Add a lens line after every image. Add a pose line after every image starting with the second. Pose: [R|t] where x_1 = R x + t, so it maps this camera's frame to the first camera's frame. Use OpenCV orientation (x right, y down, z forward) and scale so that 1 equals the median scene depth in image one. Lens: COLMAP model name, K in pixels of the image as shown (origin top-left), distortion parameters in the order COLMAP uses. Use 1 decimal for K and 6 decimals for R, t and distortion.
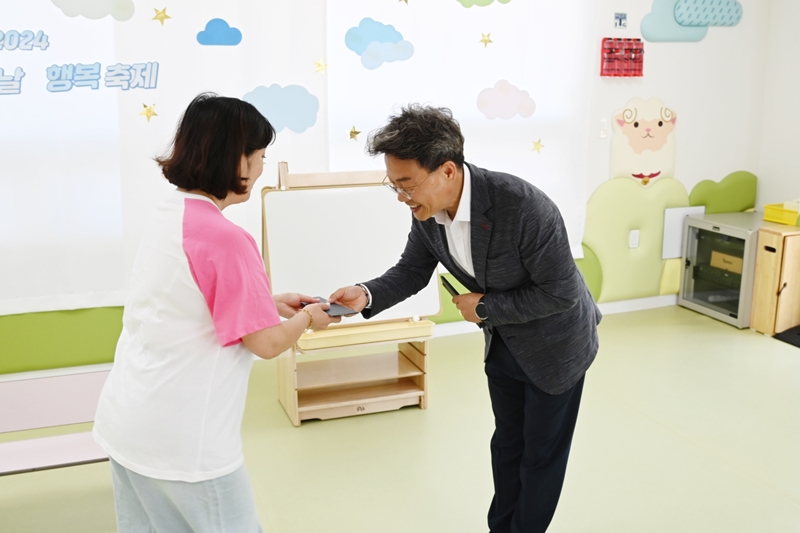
lens RADIAL K [[888.0, 0, 396.2], [0, 888.0, 268.1], [0, 0, 1]] dist [-0.063840, 0.000000]
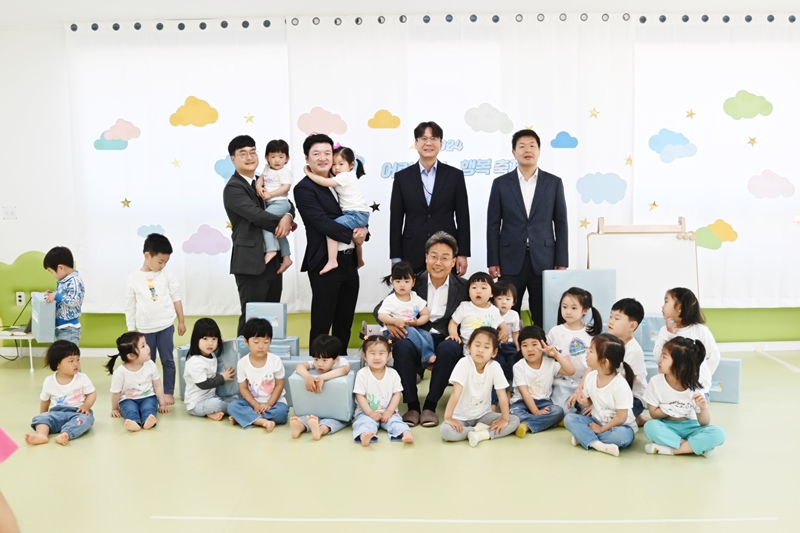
lens RADIAL K [[888.0, 0, 400.6], [0, 888.0, 266.5], [0, 0, 1]] dist [-0.063840, 0.000000]
pose [[0.931821, 0.030587, -0.361626, 0.109505], [-0.071028, 0.992542, -0.099071, 0.142630], [0.355899, 0.118002, 0.927045, -0.573820]]
